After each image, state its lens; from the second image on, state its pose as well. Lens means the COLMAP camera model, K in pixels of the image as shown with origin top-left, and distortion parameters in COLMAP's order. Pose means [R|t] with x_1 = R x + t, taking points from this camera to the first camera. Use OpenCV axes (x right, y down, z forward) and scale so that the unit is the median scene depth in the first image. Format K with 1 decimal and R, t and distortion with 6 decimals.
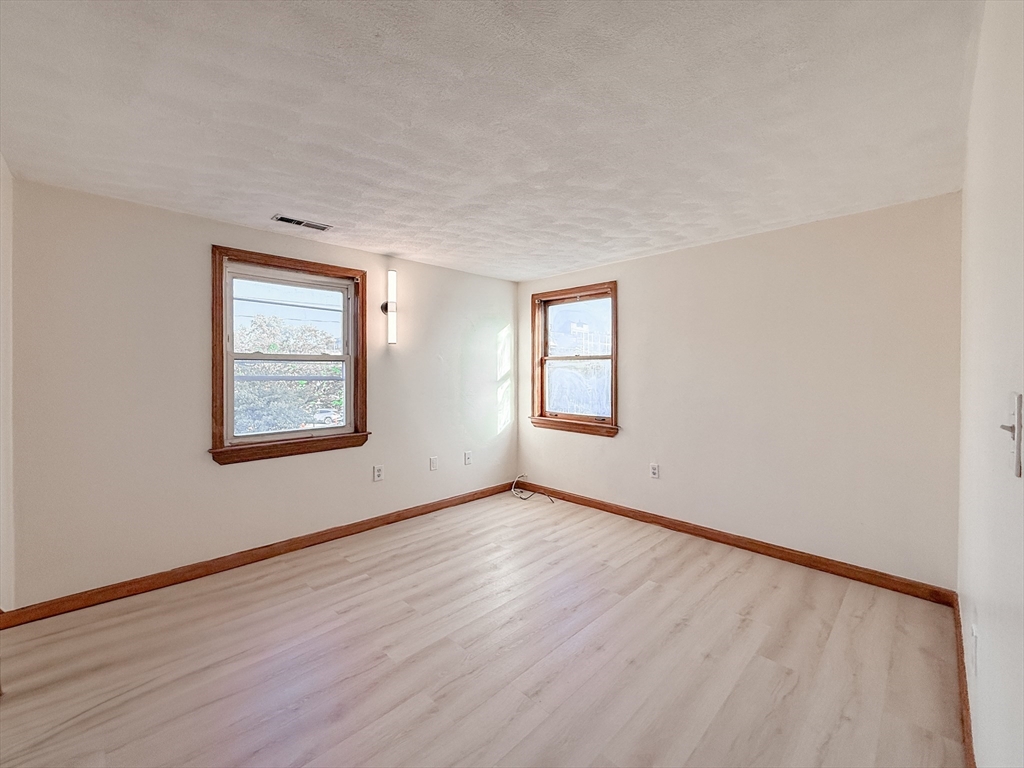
lens RADIAL K [[415.4, 0, 523.7], [0, 415.4, 374.7], [0, 0, 1]] dist [-0.001115, 0.000461]
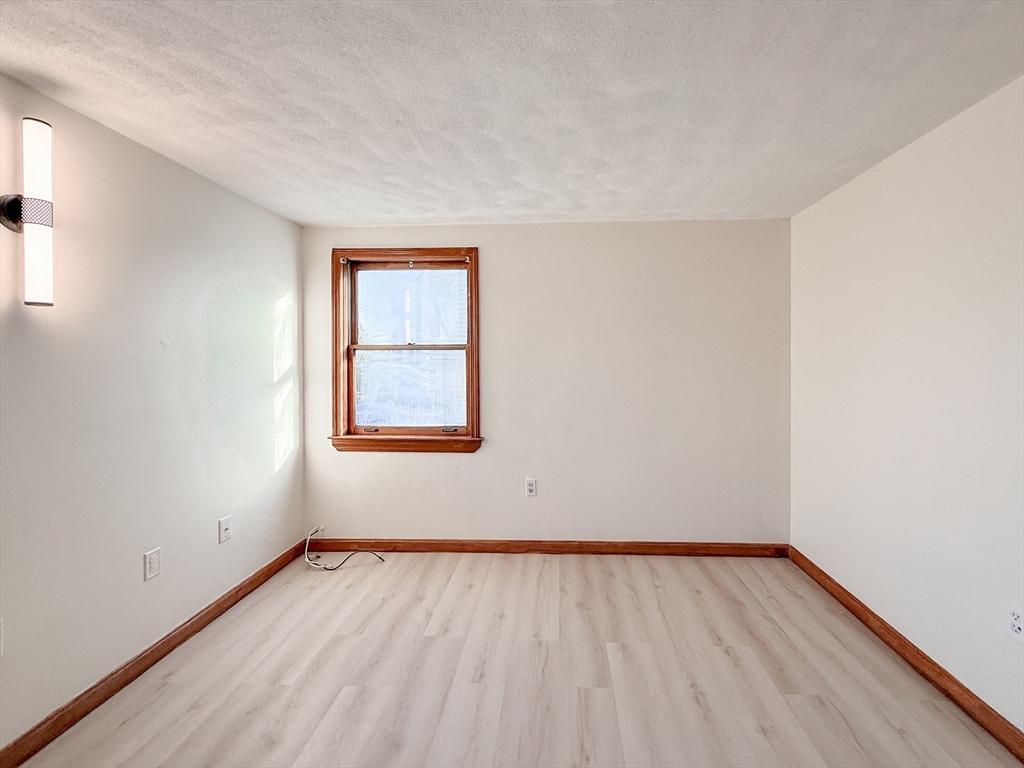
lens RADIAL K [[415.4, 0, 531.6], [0, 415.4, 362.9], [0, 0, 1]] dist [-0.001115, 0.000461]
pose [[0.750217, -0.008215, 0.661141, -0.209903], [0.010268, 0.999947, 0.000773, -0.013530], [-0.661112, 0.006209, 0.750261, 0.360710]]
